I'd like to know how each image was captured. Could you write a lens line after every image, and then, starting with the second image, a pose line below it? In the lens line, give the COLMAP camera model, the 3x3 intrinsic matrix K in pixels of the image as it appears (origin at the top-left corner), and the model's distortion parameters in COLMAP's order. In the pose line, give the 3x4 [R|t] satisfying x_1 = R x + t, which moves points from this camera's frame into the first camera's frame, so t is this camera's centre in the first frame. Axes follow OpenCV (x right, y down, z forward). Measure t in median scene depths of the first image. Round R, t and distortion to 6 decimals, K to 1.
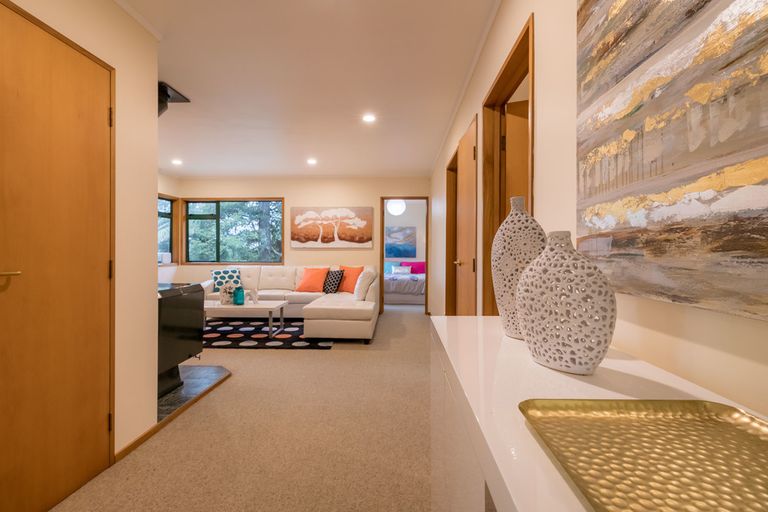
lens RADIAL K [[351.0, 0, 383.9], [0, 351.0, 255.1], [0, 0, 1]] dist [0.020173, 0.001063]
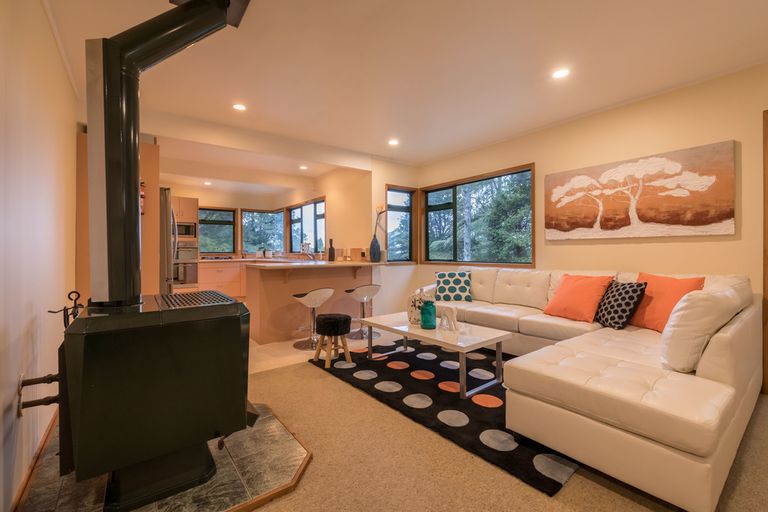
lens RADIAL K [[332.8, 0, 381.6], [0, 332.8, 252.8], [0, 0, 1]] dist [0.002387, 0.000030]
pose [[0.638749, -0.003529, -0.769407, 0.004458], [-0.000973, 0.999985, -0.005395, 0.004317], [0.769414, 0.004194, 0.638736, 0.401780]]
